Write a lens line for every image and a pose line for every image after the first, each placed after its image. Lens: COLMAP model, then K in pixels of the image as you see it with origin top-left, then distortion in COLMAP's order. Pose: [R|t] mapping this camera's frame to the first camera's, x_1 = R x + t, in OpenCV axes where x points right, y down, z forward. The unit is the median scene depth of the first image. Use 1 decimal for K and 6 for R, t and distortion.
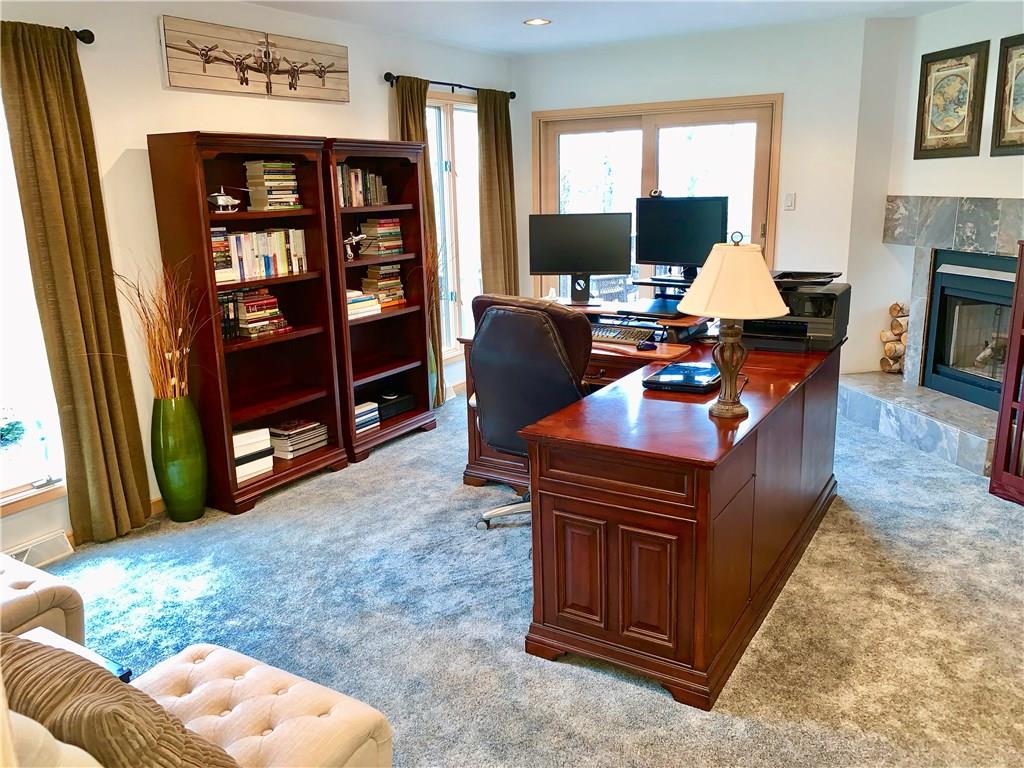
lens RADIAL K [[808.6, 0, 513.2], [0, 808.6, 379.4], [0, 0, 1]] dist [-0.038055, -0.002151]
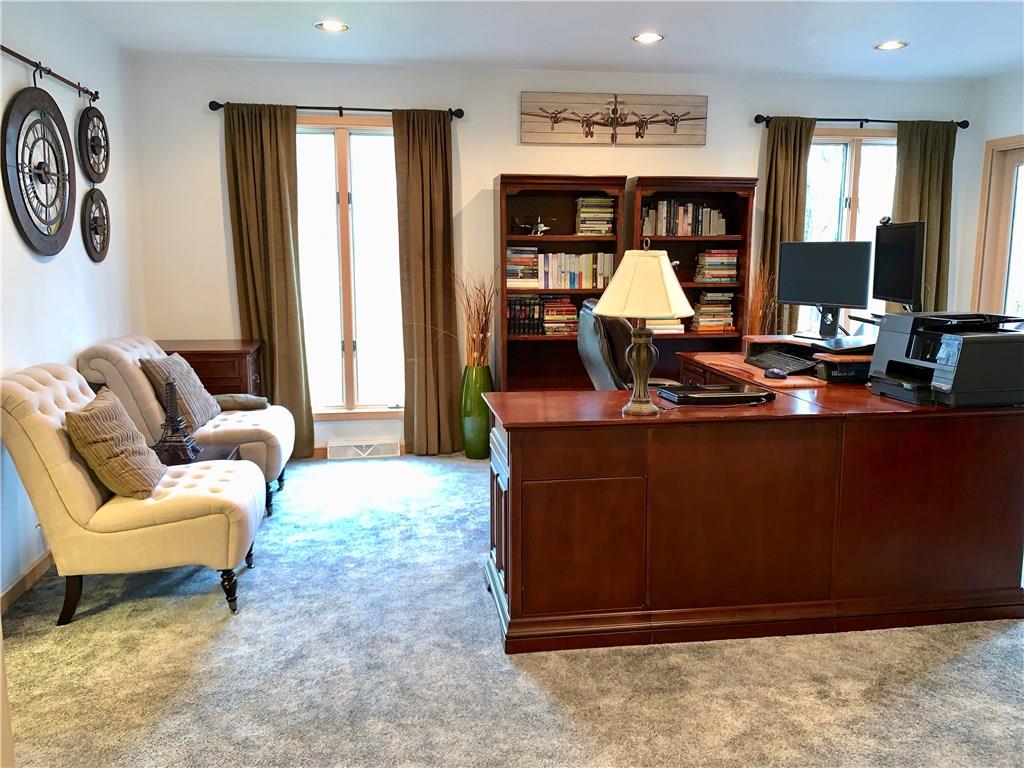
lens RADIAL K [[808.6, 0, 513.6], [0, 808.6, 391.1], [0, 0, 1]] dist [-0.038055, -0.002151]
pose [[0.649008, 0.145810, -0.746678, 0.578268], [-0.185241, 0.982210, 0.030794, 0.005277], [0.737885, 0.118330, 0.664472, 0.120442]]
